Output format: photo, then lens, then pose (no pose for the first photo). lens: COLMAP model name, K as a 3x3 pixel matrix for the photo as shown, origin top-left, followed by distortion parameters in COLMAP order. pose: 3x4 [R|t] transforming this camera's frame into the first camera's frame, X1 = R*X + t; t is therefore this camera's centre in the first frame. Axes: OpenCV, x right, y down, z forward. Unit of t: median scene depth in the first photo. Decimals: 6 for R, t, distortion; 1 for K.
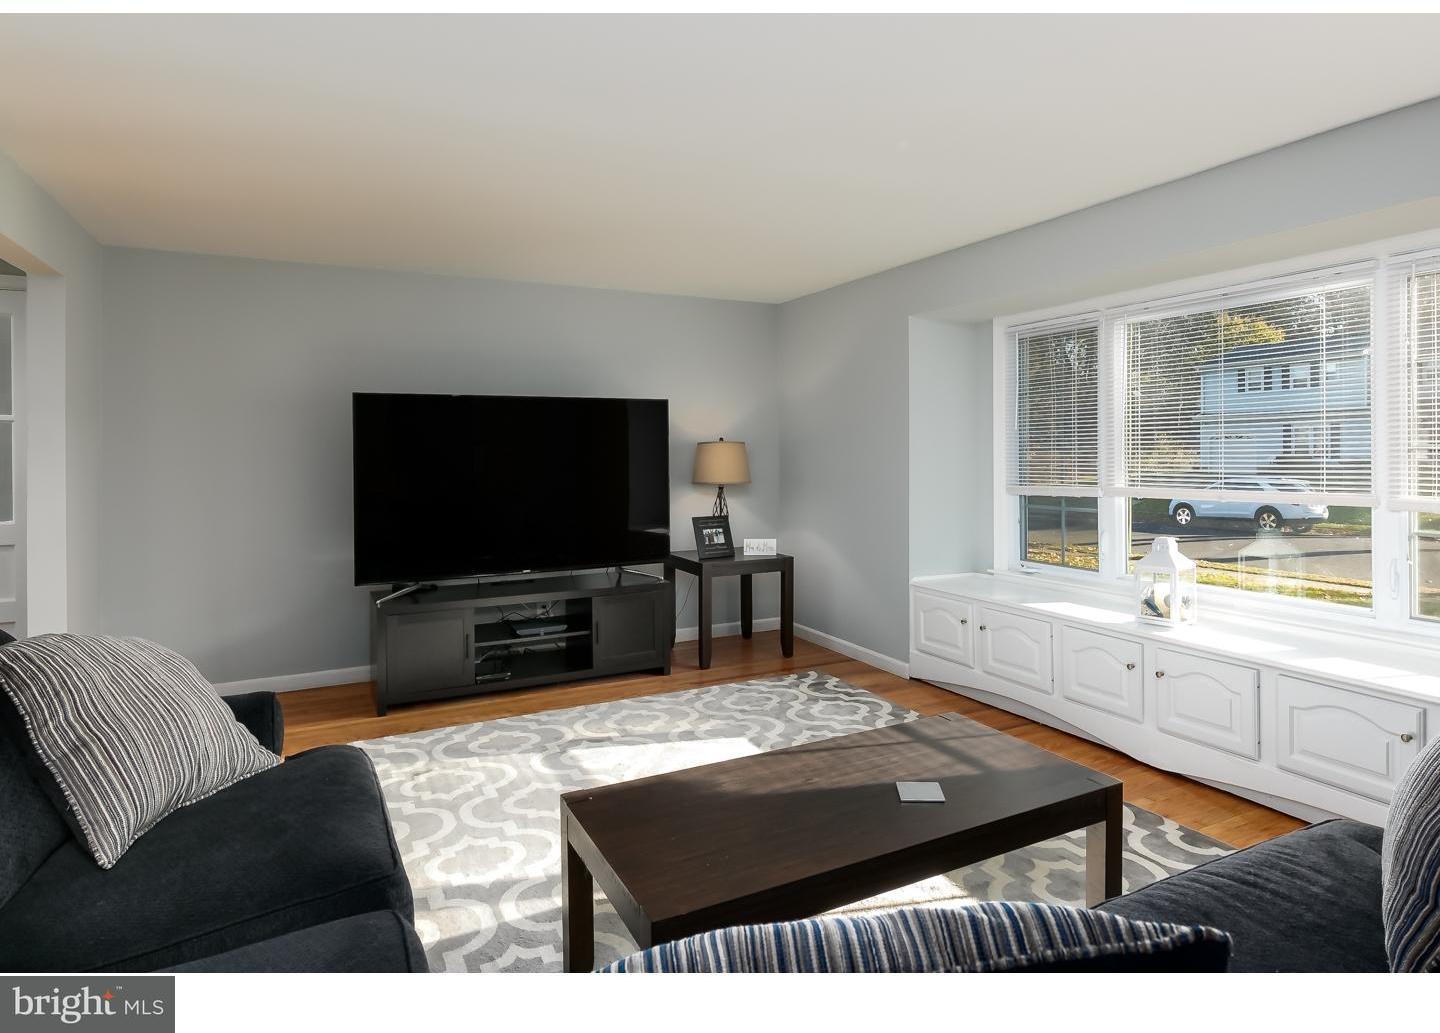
lens RADIAL K [[746.5, 0, 720.0], [0, 746.5, 516.5], [0, 0, 1]] dist [0.000339, 0.000231]
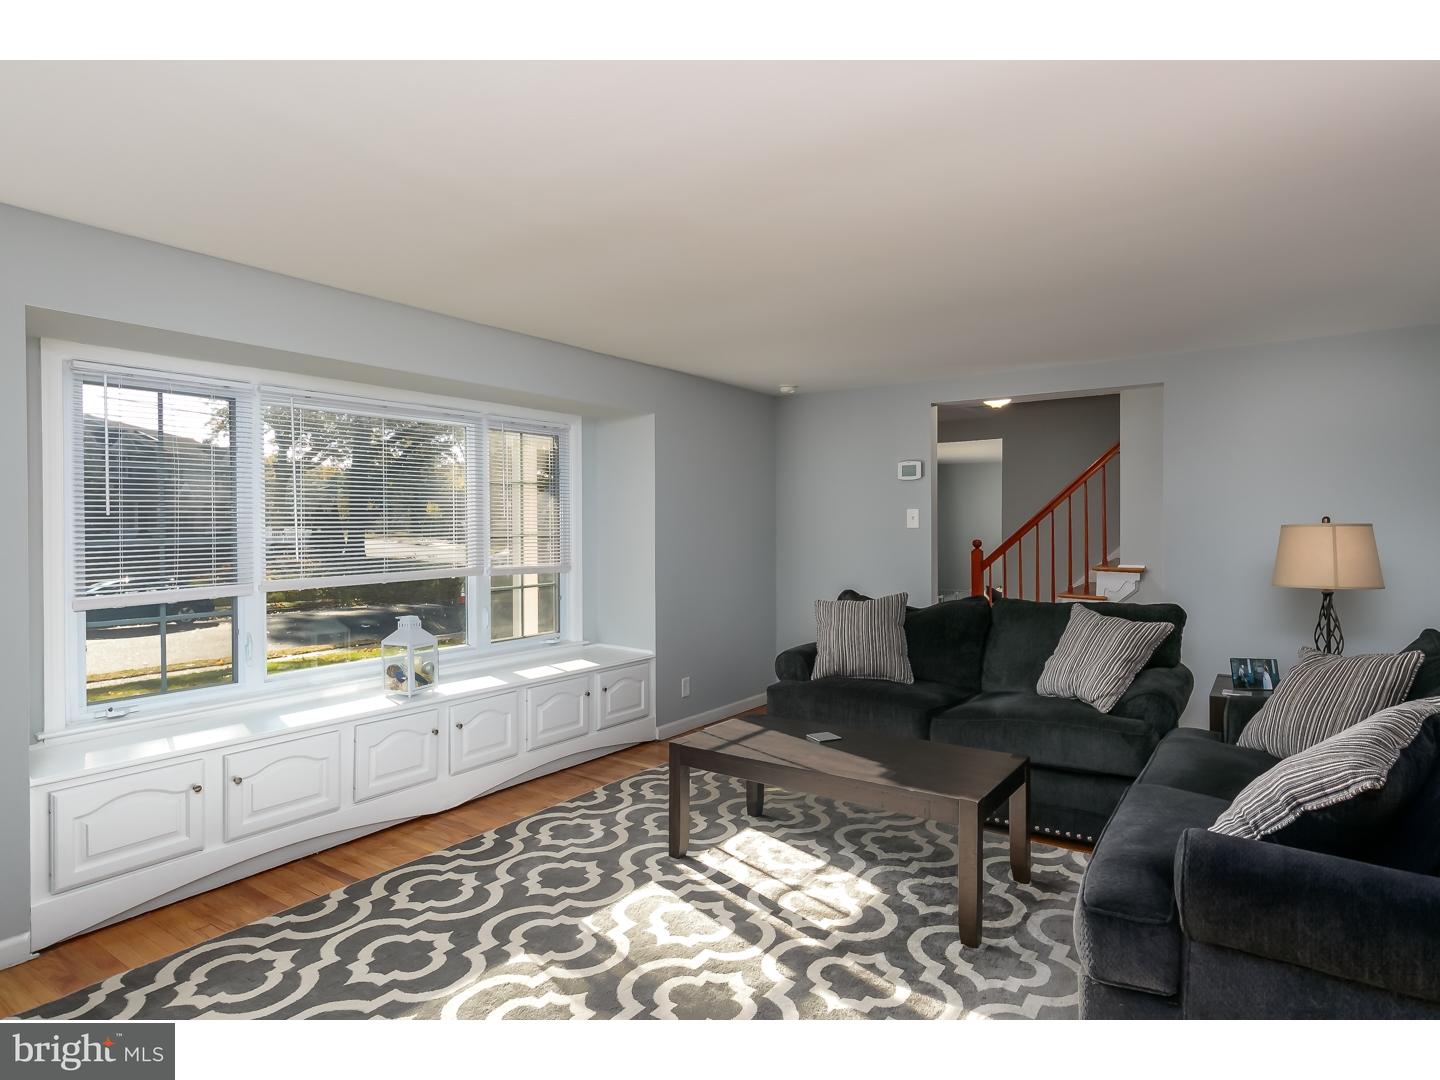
lens RADIAL K [[798.9, 0, 720.0], [0, 798.9, 540.0], [0, 0, 1]] dist [0.000481, 0.000312]
pose [[-0.469609, -0.015277, 0.882743, -0.745503], [0.069489, 0.996109, 0.054207, -0.128834], [-0.880136, 0.086797, -0.466720, 1.190528]]
